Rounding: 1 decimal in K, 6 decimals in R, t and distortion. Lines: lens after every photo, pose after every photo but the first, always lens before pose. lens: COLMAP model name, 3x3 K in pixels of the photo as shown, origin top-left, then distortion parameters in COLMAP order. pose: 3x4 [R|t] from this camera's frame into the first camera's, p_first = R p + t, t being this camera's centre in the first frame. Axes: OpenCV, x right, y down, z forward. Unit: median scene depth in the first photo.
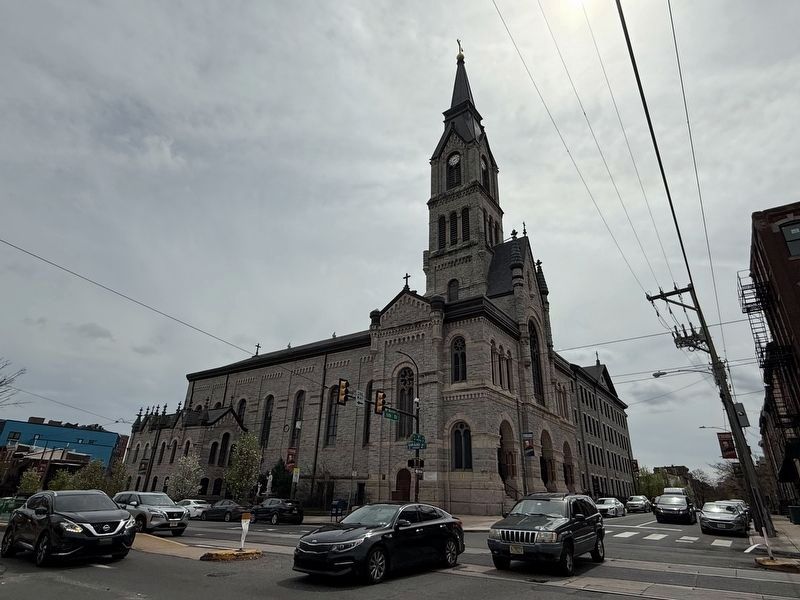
lens RADIAL K [[440.1, 0, 400.0], [0, 440.1, 300.0], [0, 0, 1]] dist [0.000302, 0.000094]
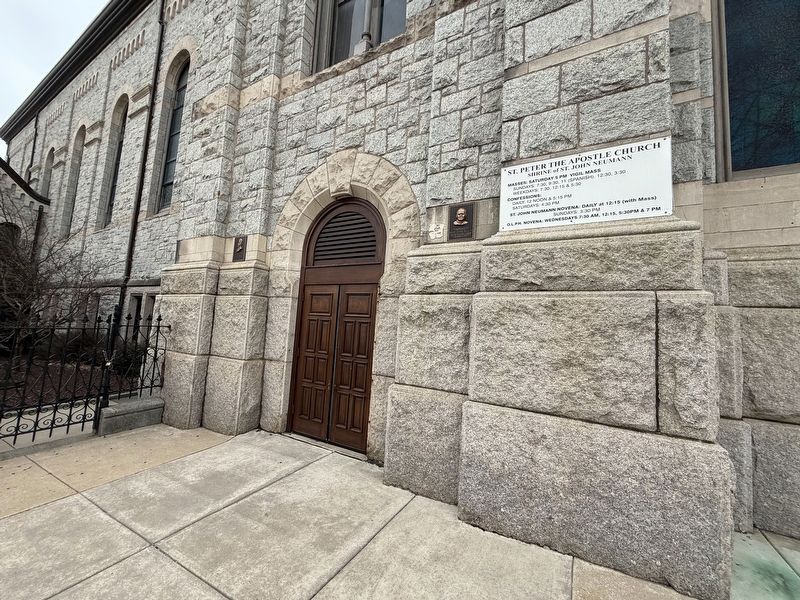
lens RADIAL K [[317.3, 0, 400.0], [0, 317.3, 300.0], [0, 0, 1]] dist [0.000128, 0.000007]
pose [[0.994136, 0.034074, 0.102627, 0.015748], [-0.065666, 0.944258, 0.322590, 0.316454], [-0.085915, -0.327437, 0.940959, 0.725356]]
